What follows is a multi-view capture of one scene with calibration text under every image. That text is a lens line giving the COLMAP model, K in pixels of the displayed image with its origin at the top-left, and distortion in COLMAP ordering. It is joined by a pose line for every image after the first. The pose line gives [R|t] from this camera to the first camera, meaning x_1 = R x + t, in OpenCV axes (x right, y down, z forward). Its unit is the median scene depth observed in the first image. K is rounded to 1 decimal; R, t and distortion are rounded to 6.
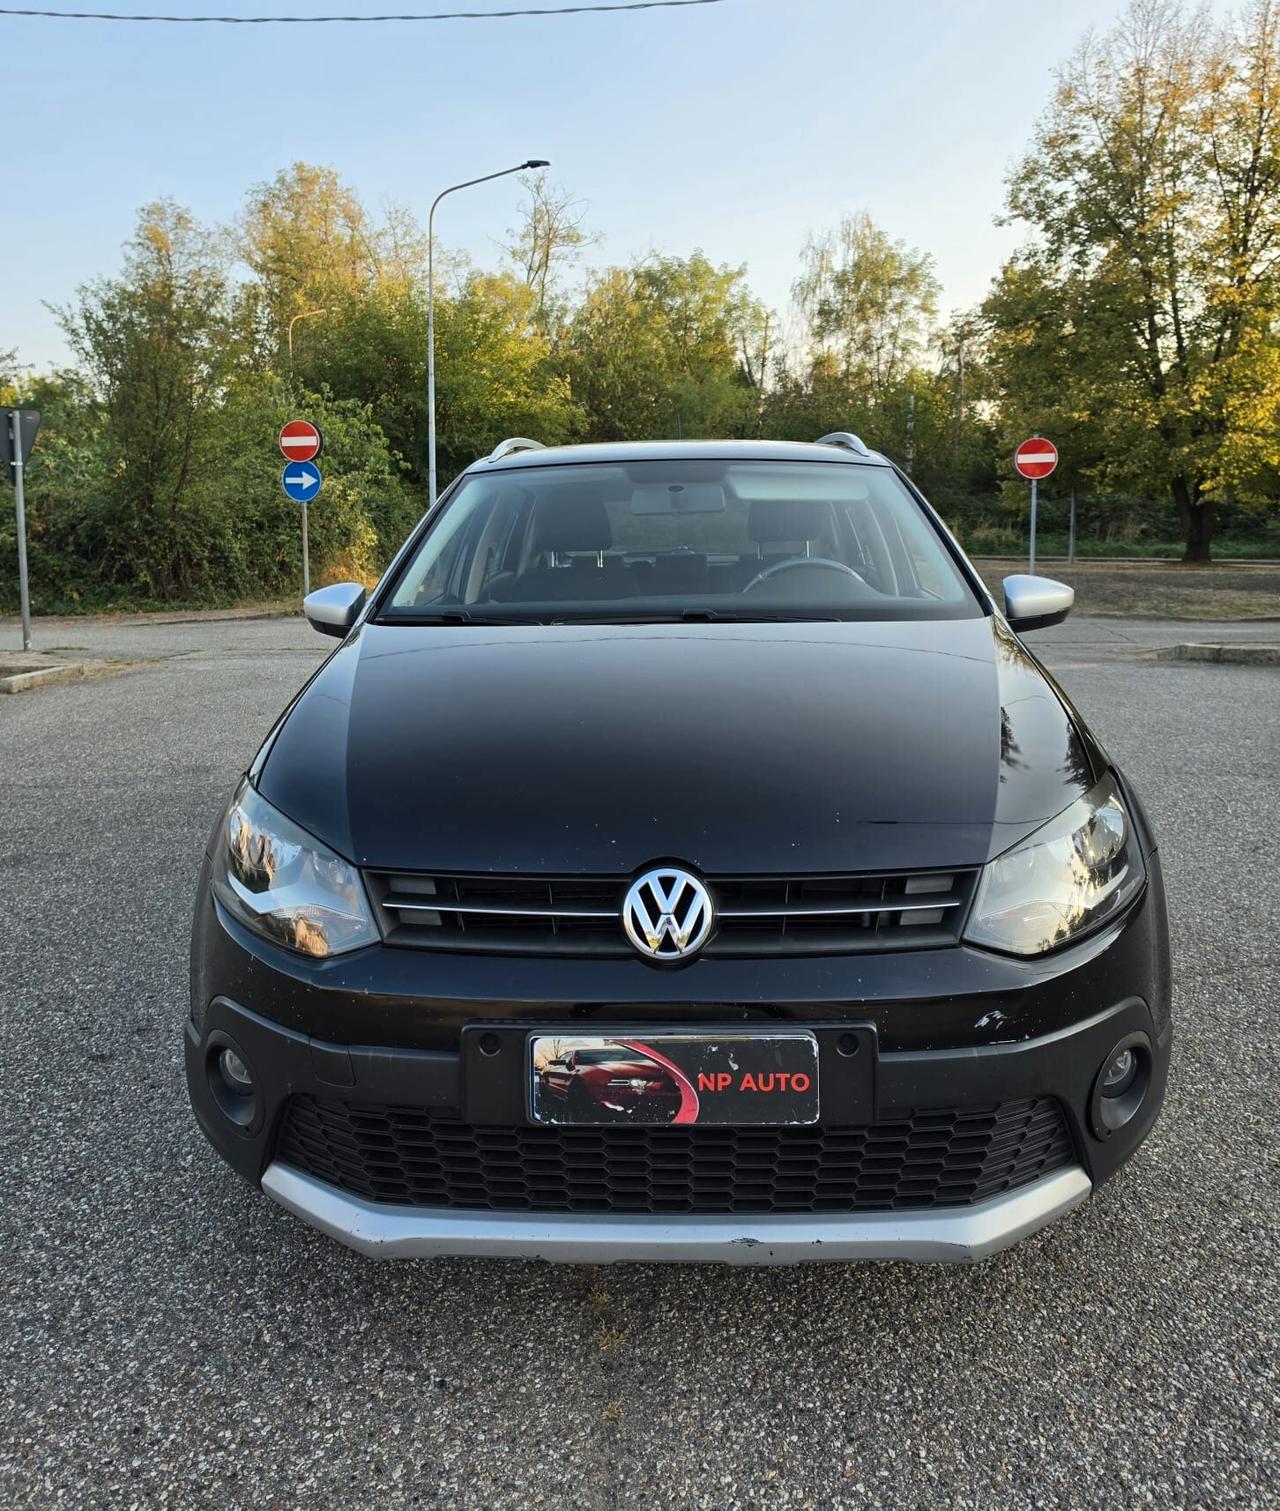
lens RADIAL K [[1341.9, 0, 641.1], [0, 1341.9, 679.5], [0, 0, 1]] dist [0.095567, -0.200948]
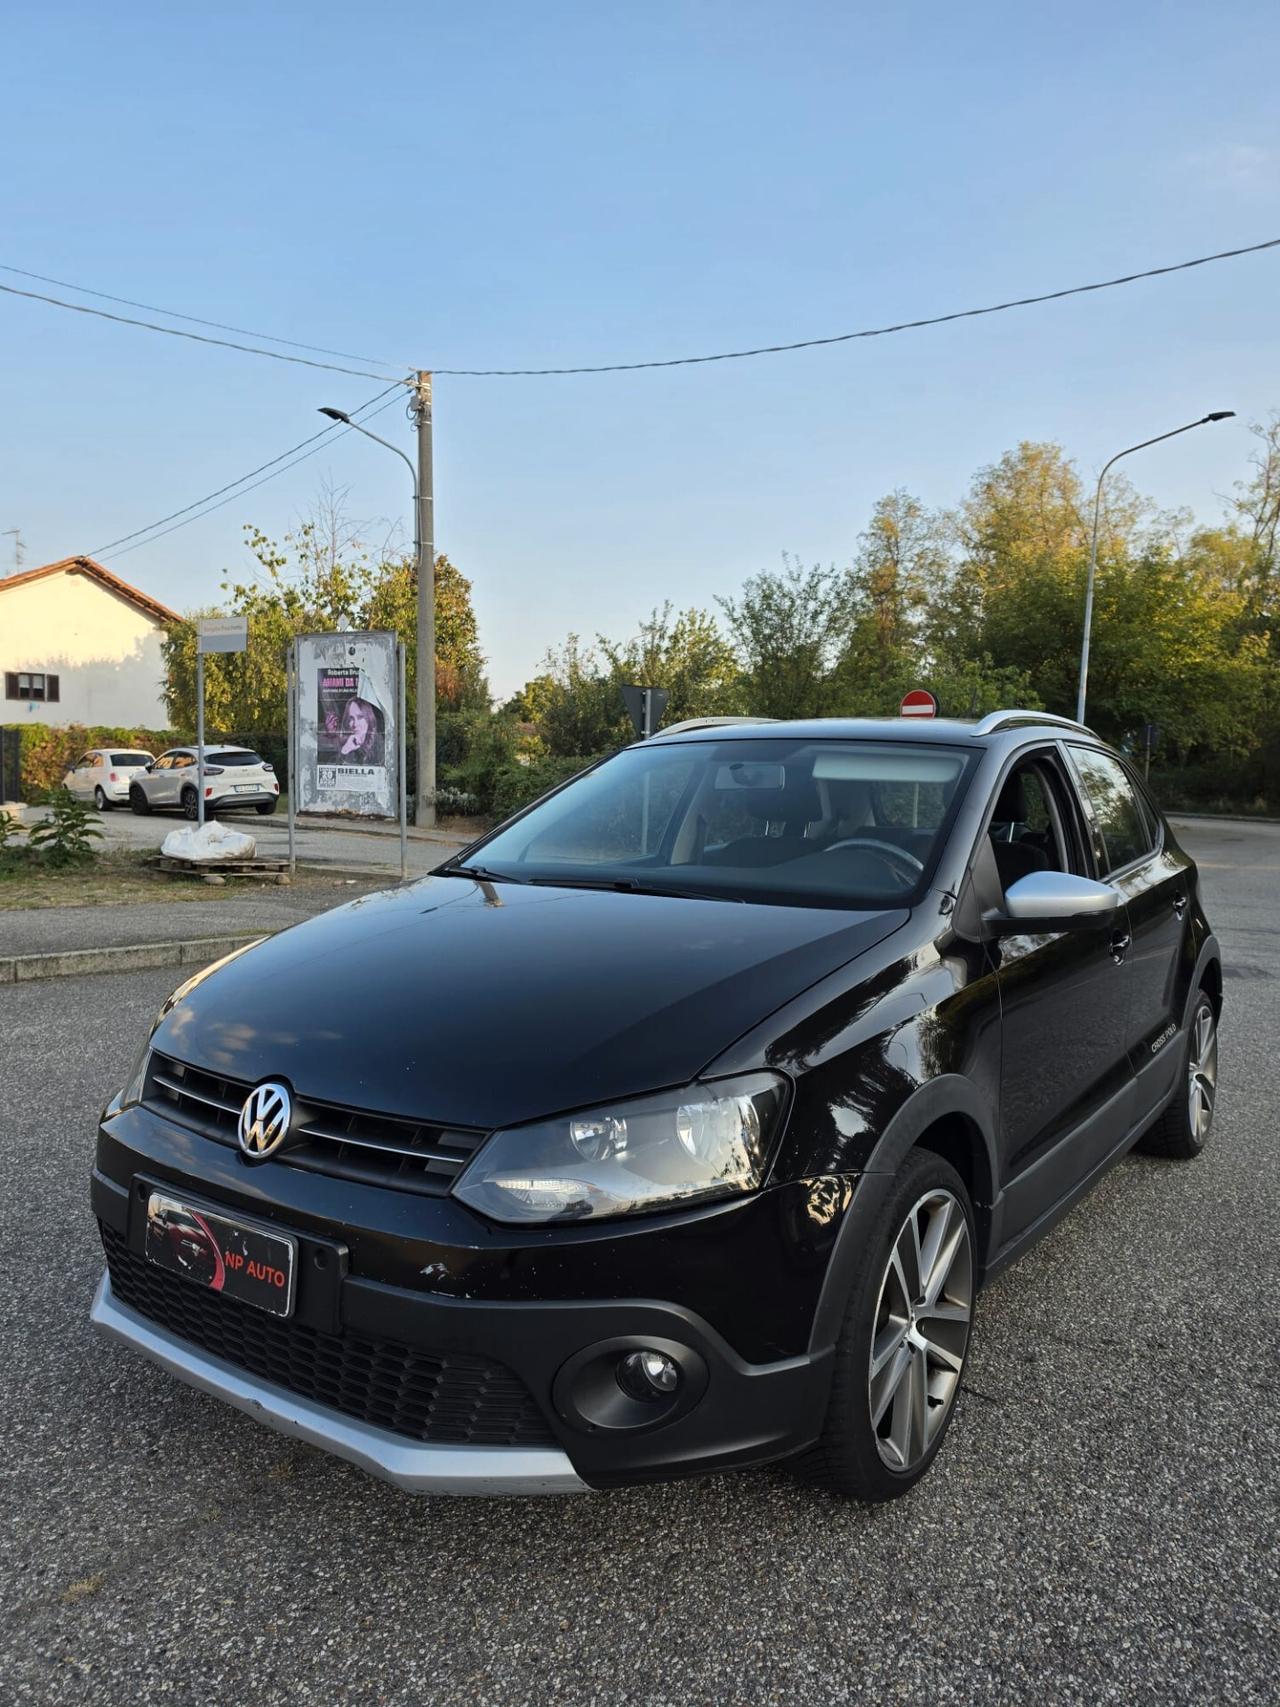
lens RADIAL K [[1316.9, 0, 640.0], [0, 1316.9, 853.5], [0, 0, 1]] dist [0.075092, -0.172547]
pose [[0.795834, 0.057001, -0.602826, 0.183272], [-0.092997, 0.995254, -0.028664, -0.011598], [0.598331, 0.078873, 0.797357, 0.042077]]
